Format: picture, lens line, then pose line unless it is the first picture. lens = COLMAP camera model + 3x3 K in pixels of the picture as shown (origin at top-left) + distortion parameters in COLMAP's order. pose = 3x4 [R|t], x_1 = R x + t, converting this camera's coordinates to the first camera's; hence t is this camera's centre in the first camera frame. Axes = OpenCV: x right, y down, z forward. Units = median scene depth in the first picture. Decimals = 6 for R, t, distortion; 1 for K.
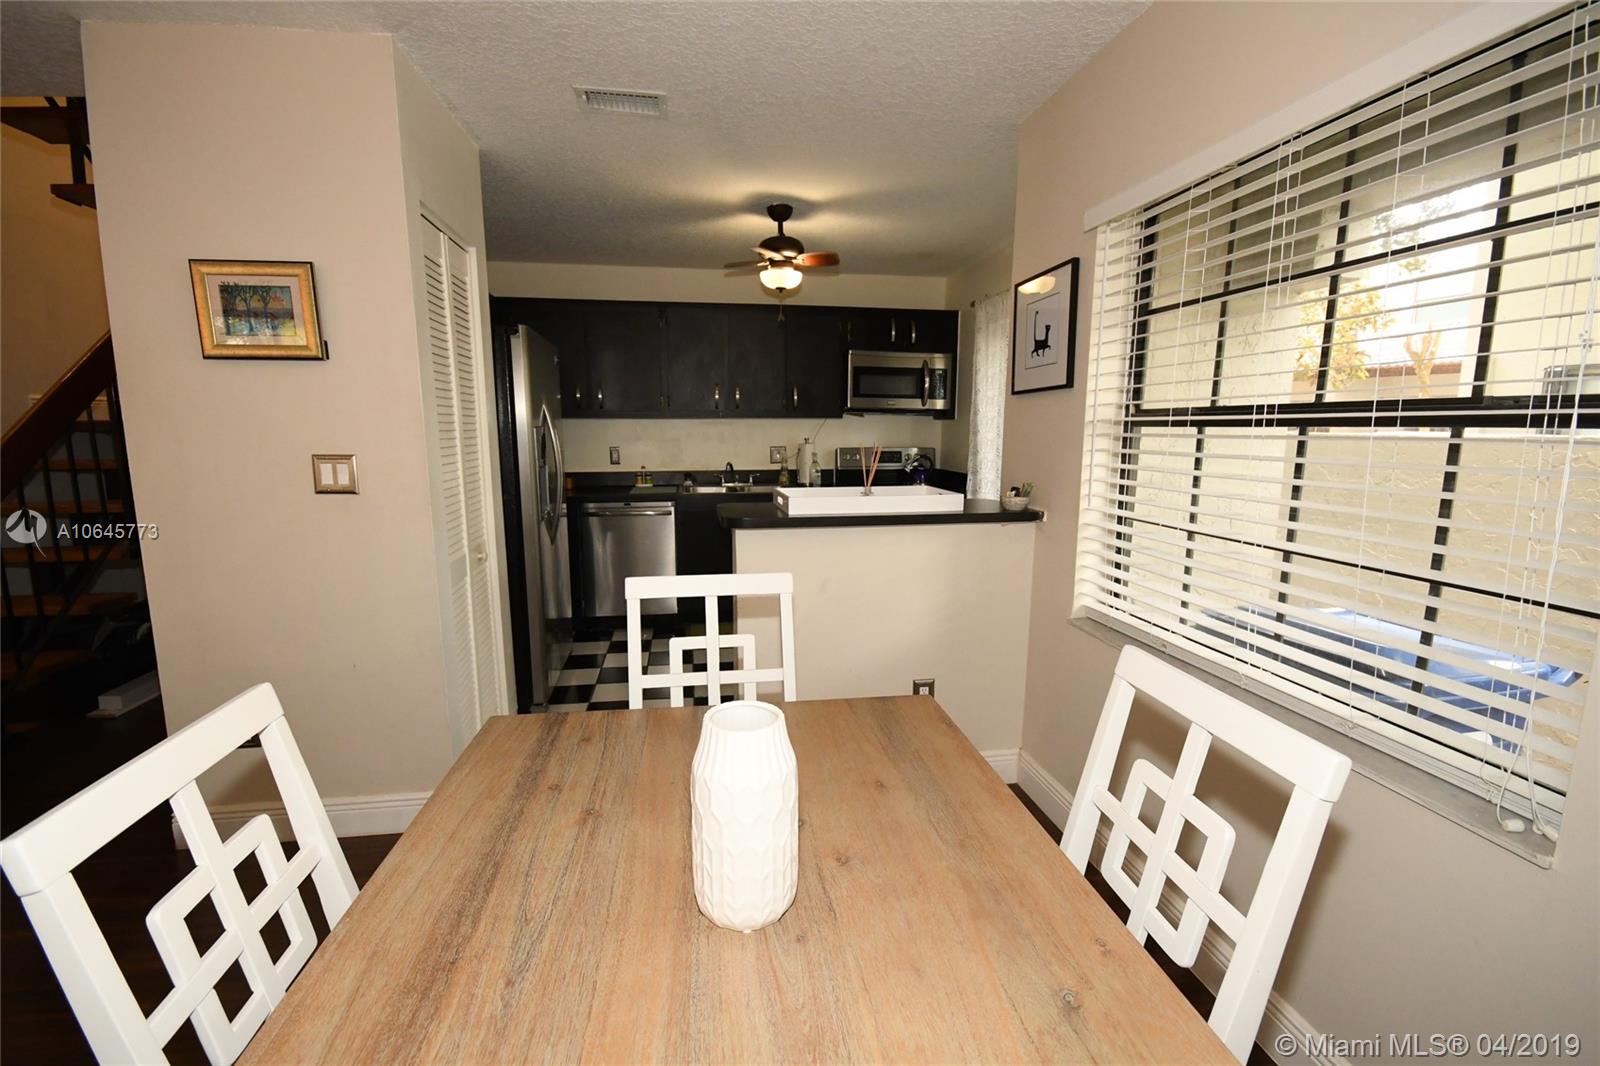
lens RADIAL K [[696.8, 0, 791.0], [0, 696.8, 538.3], [0, 0, 1]] dist [-0.009582, -0.000288]
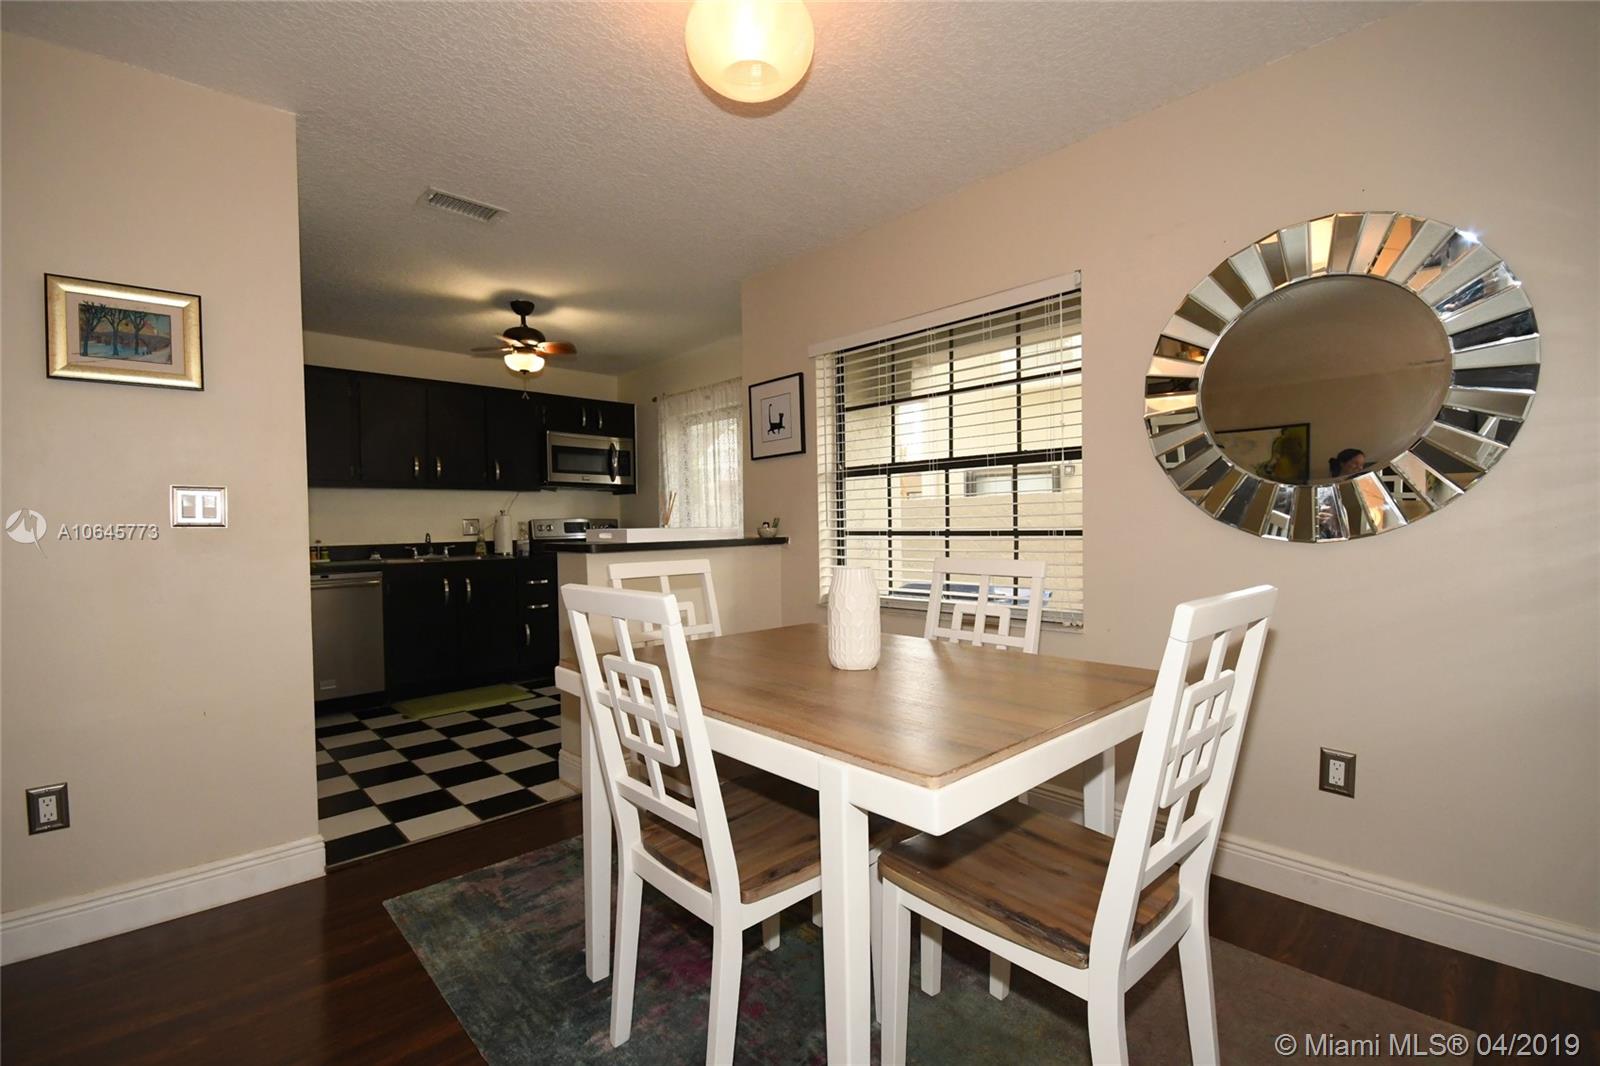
lens RADIAL K [[696.8, 0, 800.8], [0, 696.8, 527.1], [0, 0, 1]] dist [-0.009582, -0.000288]
pose [[0.811860, -0.022552, 0.583417, -0.438571], [0.112990, 0.986432, -0.119102, 0.110992], [-0.572815, 0.162615, 0.803393, -0.184579]]
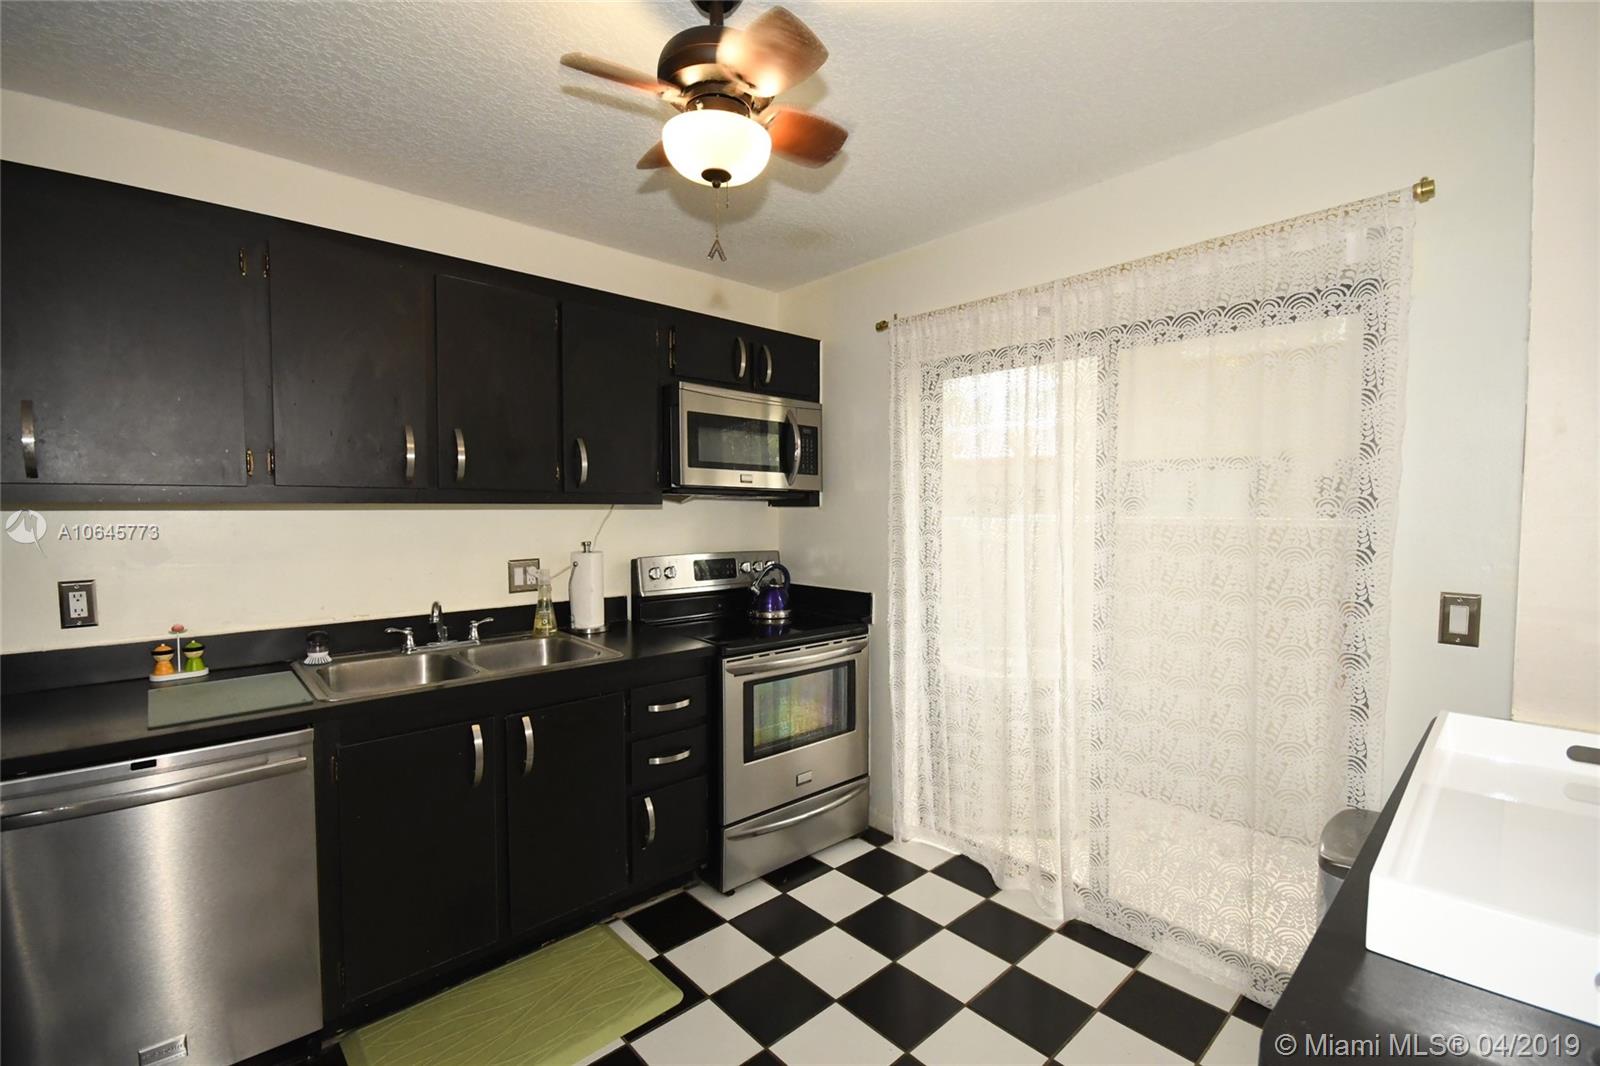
lens RADIAL K [[696.8, 0, 790.8], [0, 696.8, 531.9], [0, 0, 1]] dist [-0.009582, -0.000288]
pose [[0.831482, -0.019741, 0.555201, -0.272812], [0.088016, 0.991428, -0.096563, -0.169793], [-0.548535, 0.129157, 0.826092, 0.946496]]
